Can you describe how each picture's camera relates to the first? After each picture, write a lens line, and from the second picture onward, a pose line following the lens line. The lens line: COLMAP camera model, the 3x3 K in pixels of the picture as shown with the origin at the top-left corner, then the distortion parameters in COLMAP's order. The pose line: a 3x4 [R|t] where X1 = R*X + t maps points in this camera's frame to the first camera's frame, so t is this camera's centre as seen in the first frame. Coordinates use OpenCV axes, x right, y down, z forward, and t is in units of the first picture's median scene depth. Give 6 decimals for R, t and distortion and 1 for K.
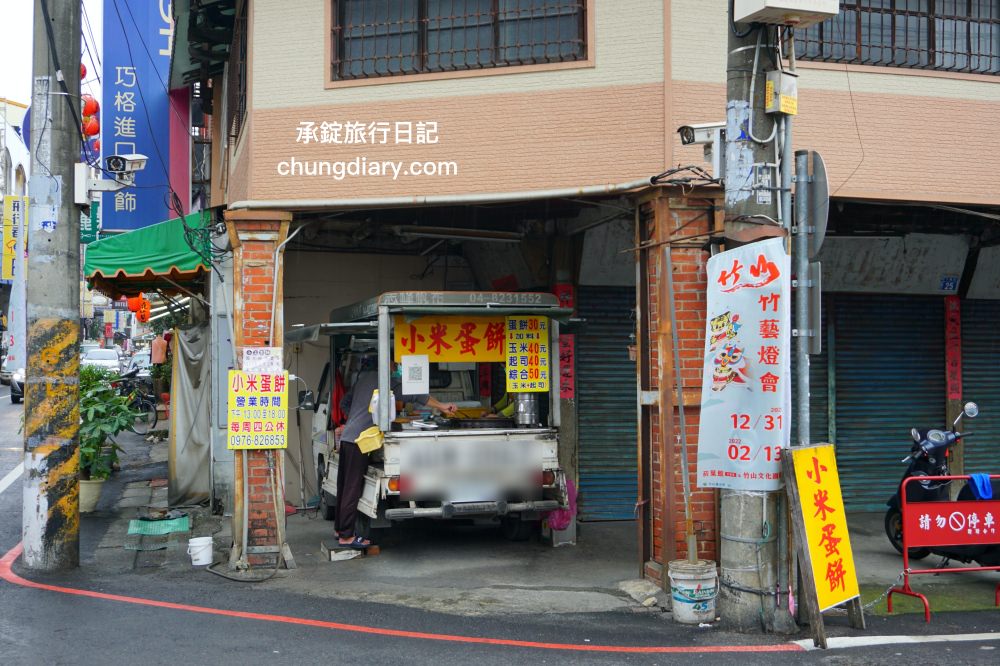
lens RADIAL K [[1463.1, 0, 500.0], [0, 1463.1, 333.0], [0, 0, 1]] dist [0.007963, 0.082444]
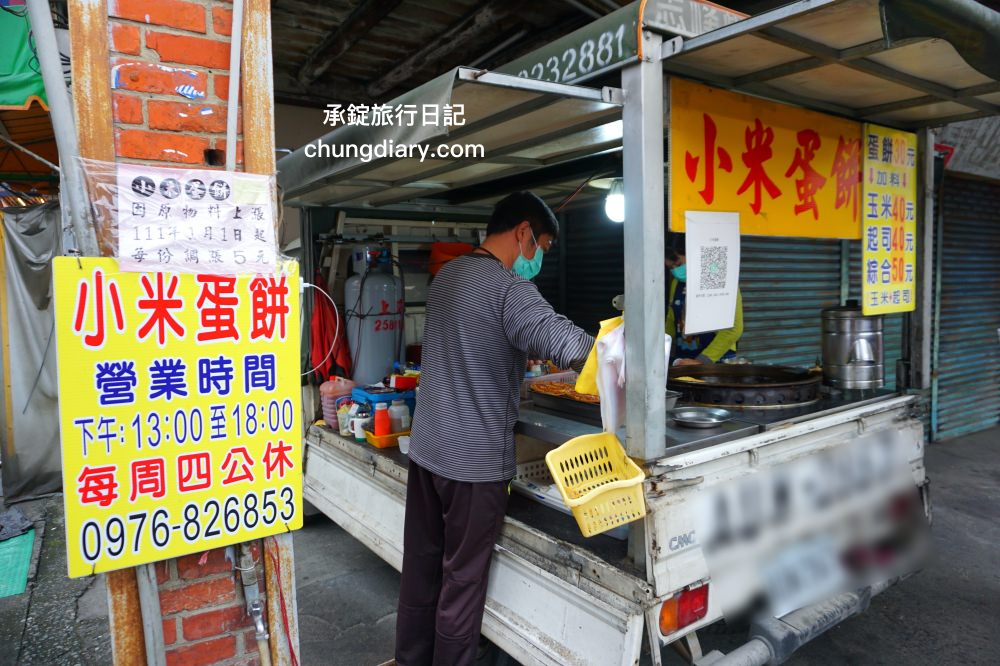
lens RADIAL K [[679.7, 0, 500.0], [0, 679.7, 333.0], [0, 0, 1]] dist [-0.022513, 0.000032]
pose [[0.945828, -0.033425, 0.322942, -0.151010], [0.002549, 0.995420, 0.095562, 0.027277], [-0.324657, -0.089562, 0.941582, 0.864703]]
